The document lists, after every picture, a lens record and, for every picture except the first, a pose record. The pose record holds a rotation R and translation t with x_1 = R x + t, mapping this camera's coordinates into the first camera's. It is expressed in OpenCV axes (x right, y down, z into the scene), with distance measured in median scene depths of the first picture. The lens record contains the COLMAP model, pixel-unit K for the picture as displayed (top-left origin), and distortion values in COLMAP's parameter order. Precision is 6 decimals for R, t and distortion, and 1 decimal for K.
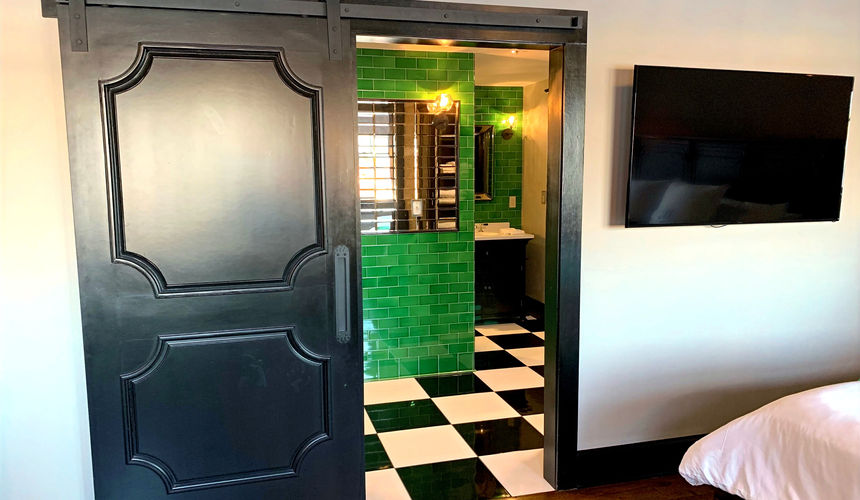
lens RADIAL K [[652.2, 0, 430.5], [0, 652.2, 243.0], [0, 0, 1]] dist [0.031456, -0.043937]
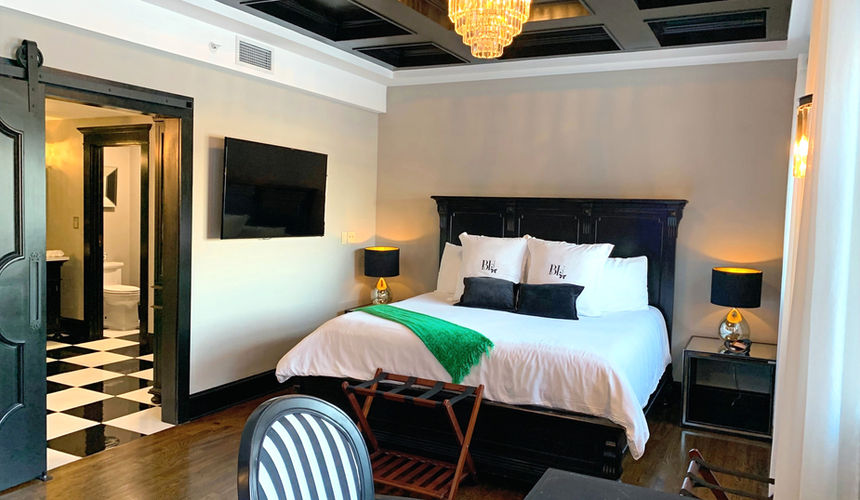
lens RADIAL K [[652.2, 0, 425.2], [0, 652.2, 243.2], [0, 0, 1]] dist [0.031456, -0.043937]
pose [[0.682111, -0.010414, 0.731174, -0.550334], [0.047366, 0.998428, -0.029967, 0.059731], [-0.729713, 0.055074, 0.681532, -0.445727]]
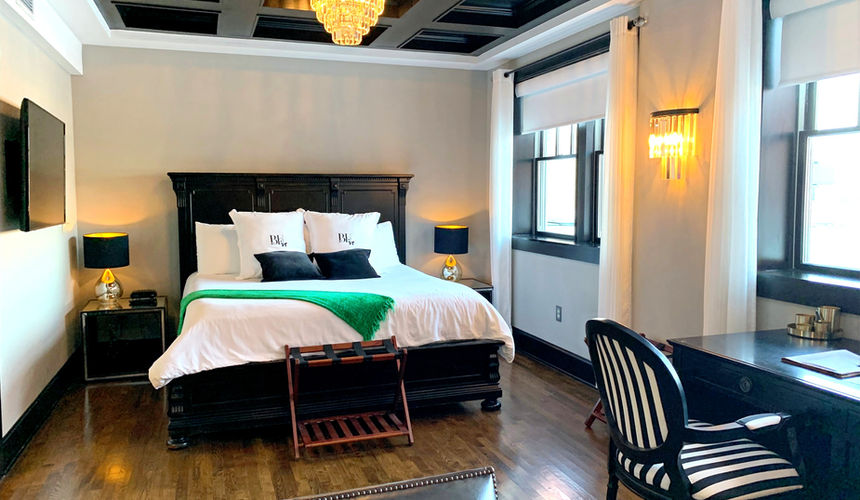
lens RADIAL K [[652.2, 0, 423.6], [0, 652.2, 256.5], [0, 0, 1]] dist [0.031456, -0.043937]
pose [[-0.073603, -0.085048, 0.993655, -1.007446], [0.116554, 0.988796, 0.093266, -0.004589], [-0.990453, 0.122679, -0.062866, 0.397070]]
